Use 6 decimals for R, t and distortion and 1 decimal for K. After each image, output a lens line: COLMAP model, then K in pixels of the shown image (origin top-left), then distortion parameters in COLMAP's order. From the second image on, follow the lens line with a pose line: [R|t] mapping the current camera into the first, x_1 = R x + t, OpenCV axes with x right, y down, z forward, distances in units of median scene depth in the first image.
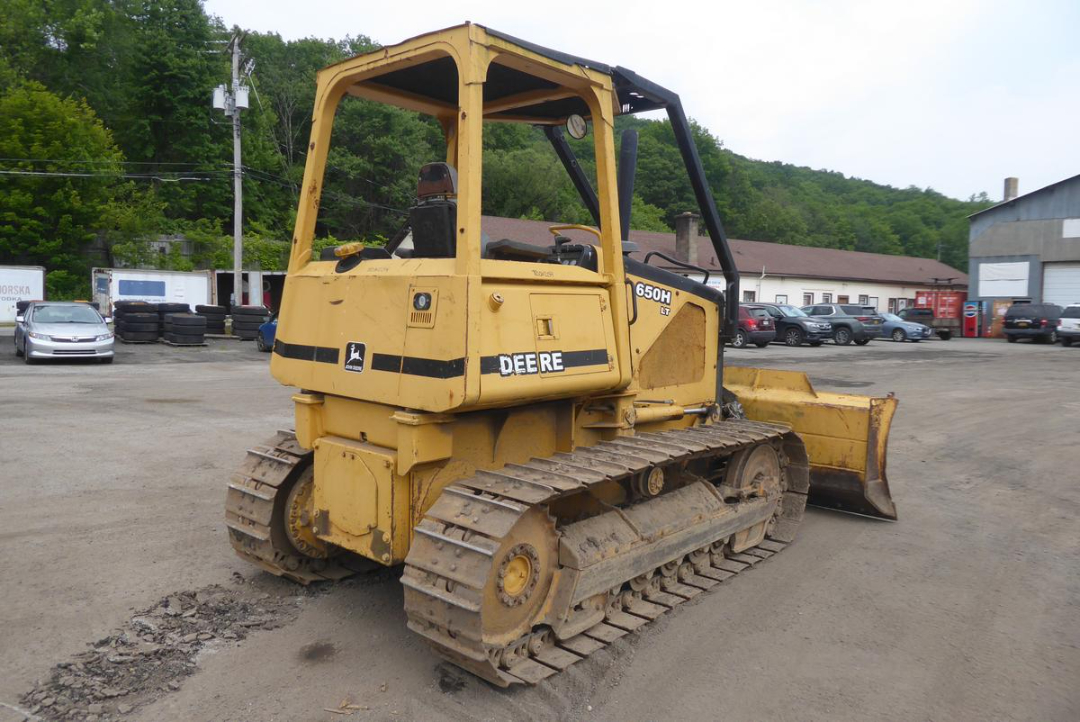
lens RADIAL K [[771.6, 0, 547.6], [0, 771.6, 361.3], [0, 0, 1]] dist [-0.010193, -0.007940]
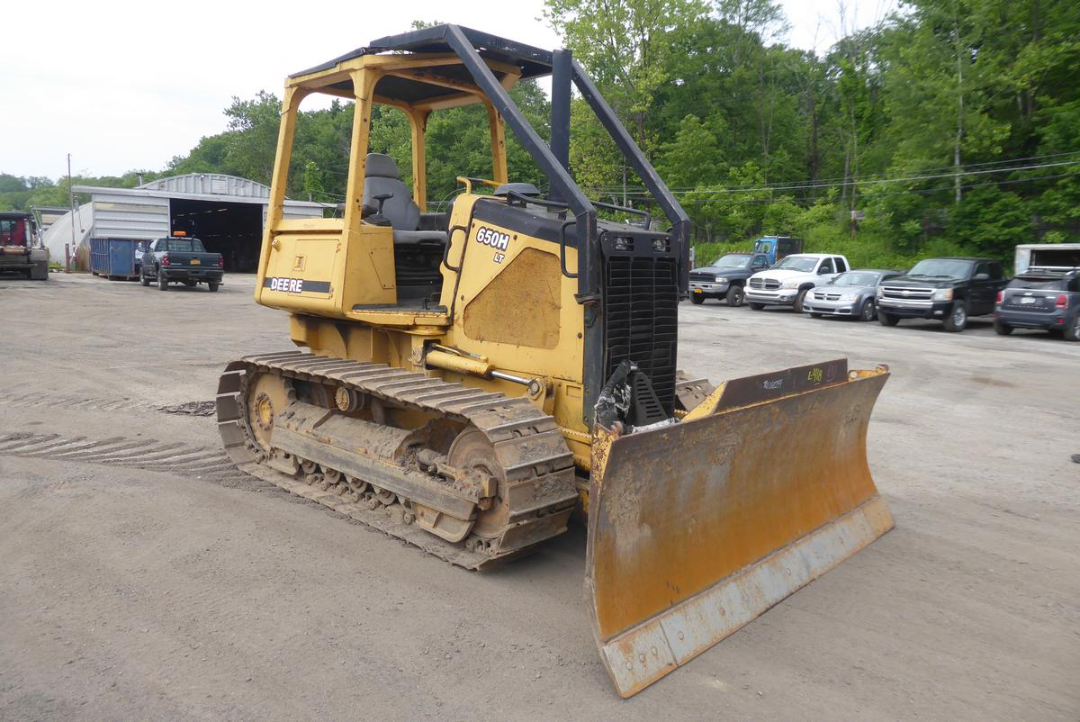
lens RADIAL K [[771.6, 0, 545.5], [0, 771.6, 356.4], [0, 0, 1]] dist [-0.010193, -0.007940]
pose [[-0.033435, 0.112263, -0.993116, 1.082886], [-0.103719, 0.987916, 0.115168, -0.062733], [0.994044, 0.106856, -0.021387, 1.121046]]
